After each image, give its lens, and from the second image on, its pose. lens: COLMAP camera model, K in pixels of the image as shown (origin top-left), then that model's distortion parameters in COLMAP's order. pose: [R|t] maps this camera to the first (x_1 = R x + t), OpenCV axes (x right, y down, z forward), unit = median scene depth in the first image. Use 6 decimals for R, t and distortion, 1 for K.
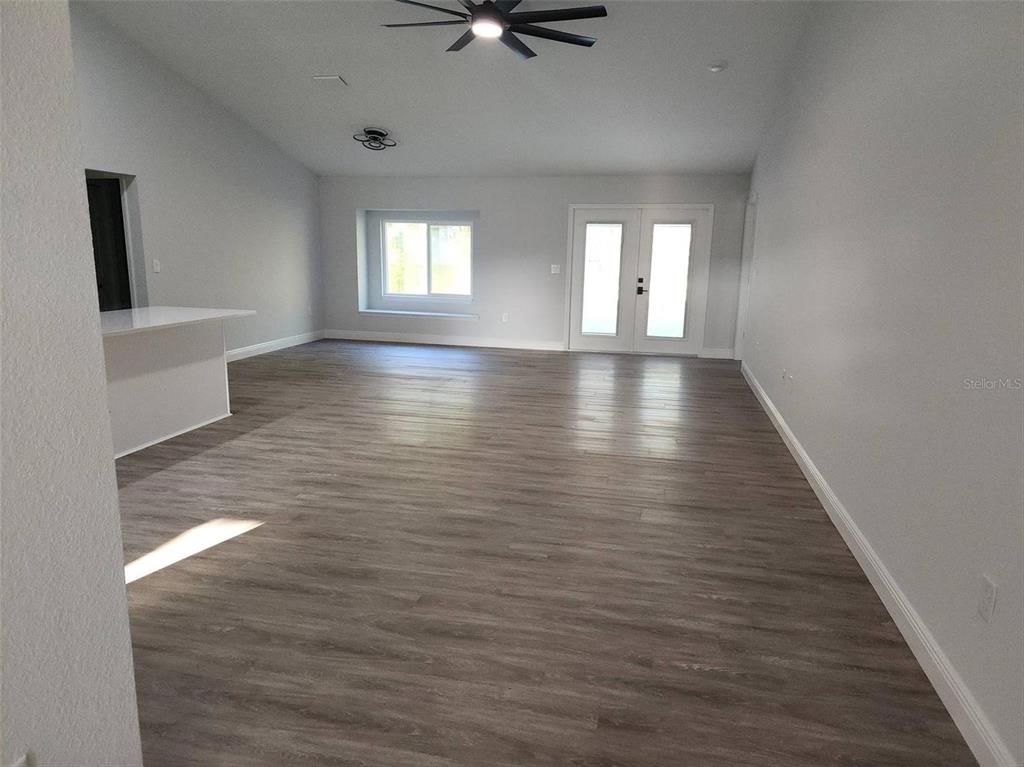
lens RADIAL K [[684.5, 0, 505.9], [0, 684.5, 382.3], [0, 0, 1]] dist [0.006457, -0.003335]
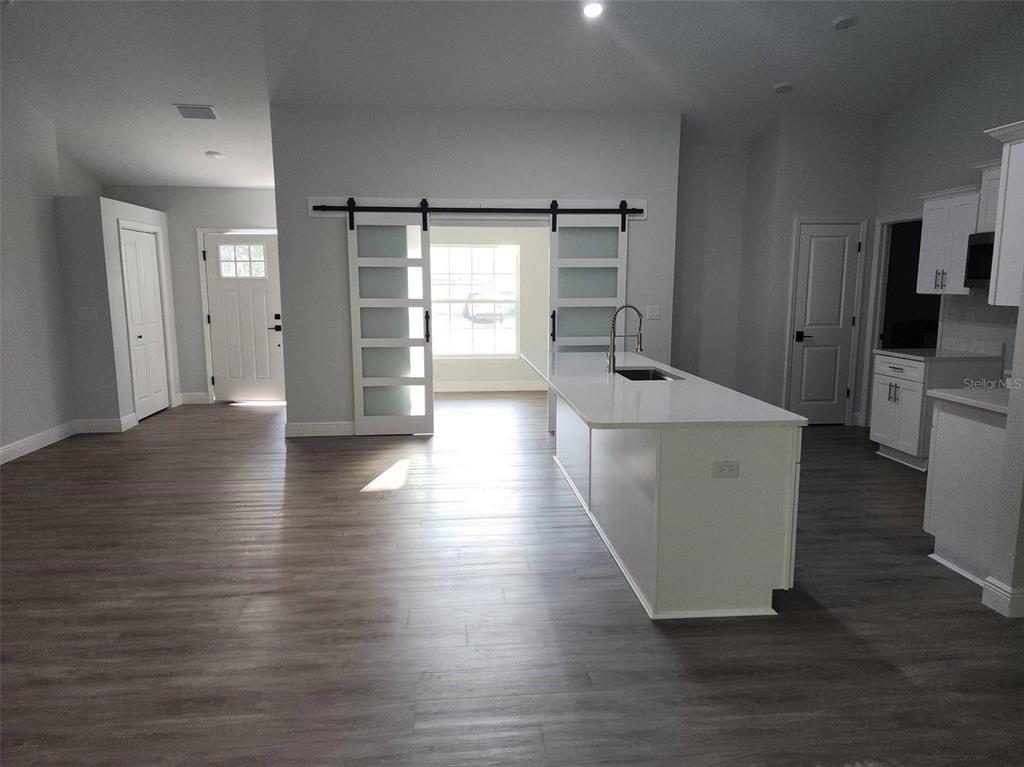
lens RADIAL K [[684.5, 0, 511.8], [0, 684.5, 379.4], [0, 0, 1]] dist [0.006457, -0.003335]
pose [[-0.947806, 0.035152, -0.316905, -0.165078], [-0.074004, 0.942511, 0.325879, -0.333549], [0.310141, 0.332322, -0.890716, 1.634874]]
